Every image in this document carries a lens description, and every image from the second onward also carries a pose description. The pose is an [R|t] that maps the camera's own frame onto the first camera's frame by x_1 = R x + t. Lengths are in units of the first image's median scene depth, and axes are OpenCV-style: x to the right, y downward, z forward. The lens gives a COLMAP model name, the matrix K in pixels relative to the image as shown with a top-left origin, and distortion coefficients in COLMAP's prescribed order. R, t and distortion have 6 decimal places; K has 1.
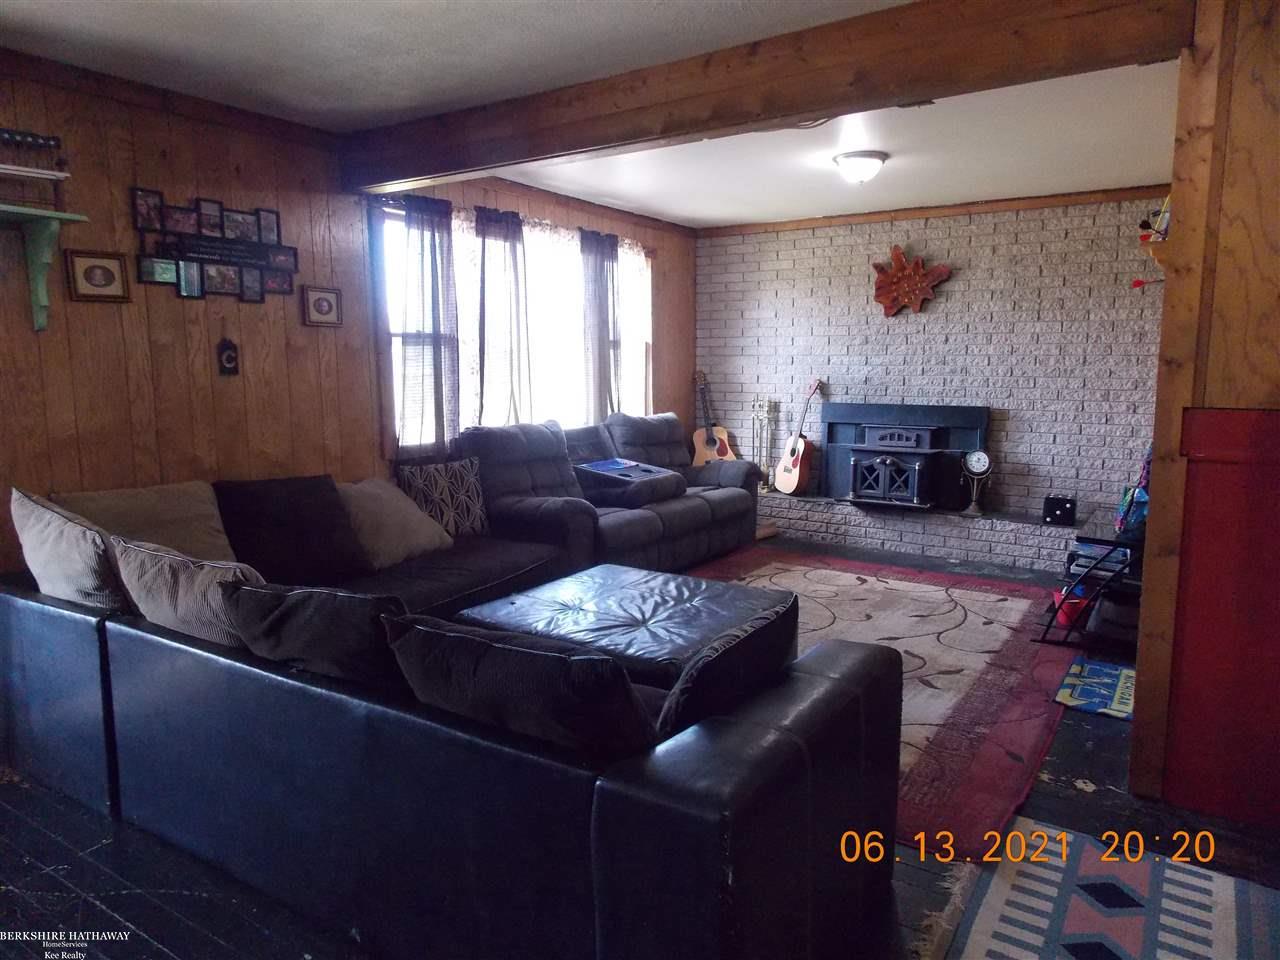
lens RADIAL K [[879.3, 0, 640.0], [0, 879.3, 480.0], [0, 0, 1]] dist [0.004312, 0.000253]
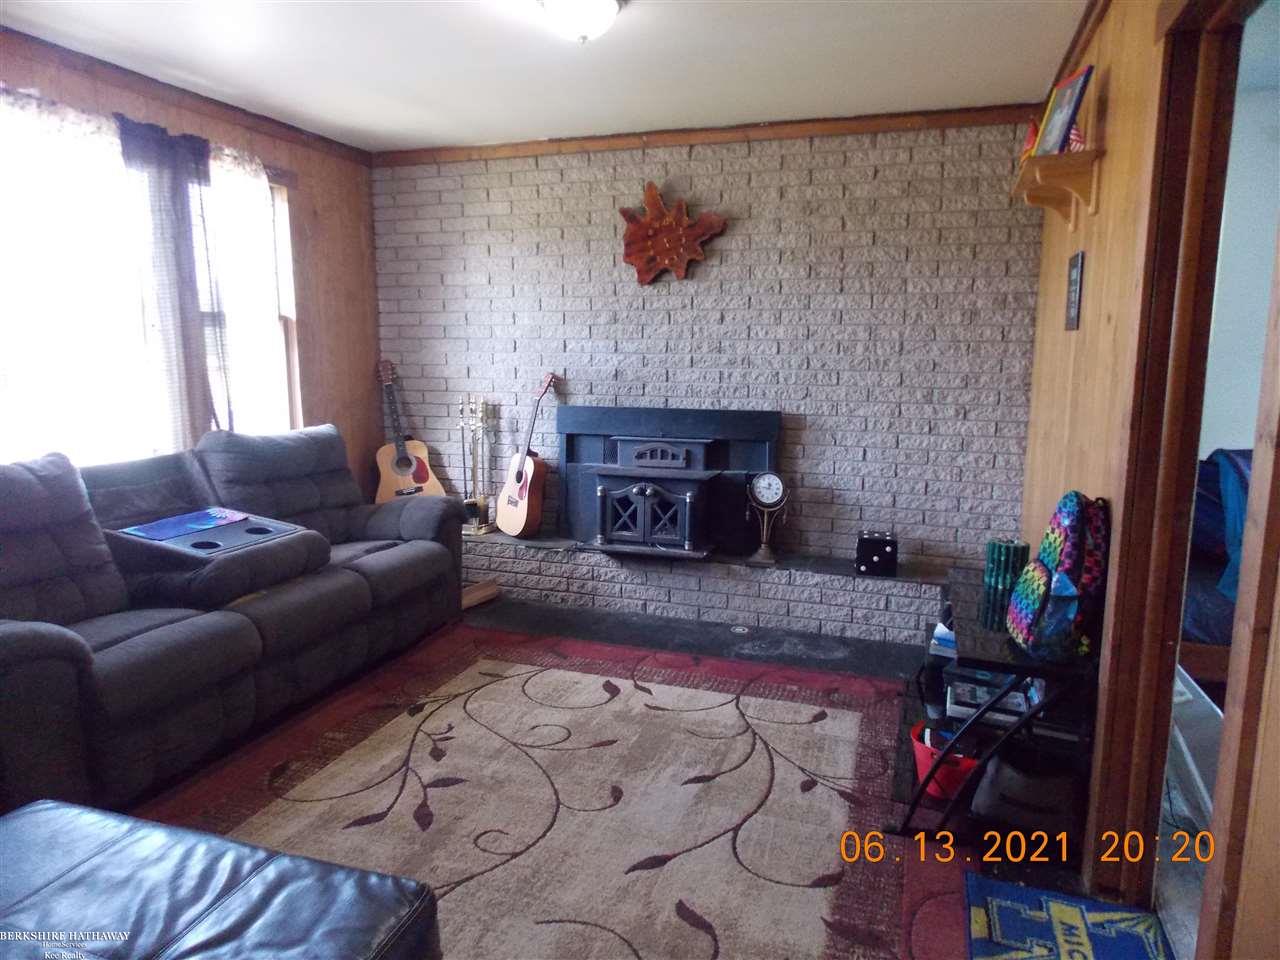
lens RADIAL K [[879.3, 0, 640.0], [0, 879.3, 480.0], [0, 0, 1]] dist [0.004312, 0.000253]
pose [[0.967921, -0.034287, 0.248904, 0.103165], [0.029513, 0.999302, 0.022884, -0.046955], [-0.249515, -0.014804, 0.968258, 0.328207]]
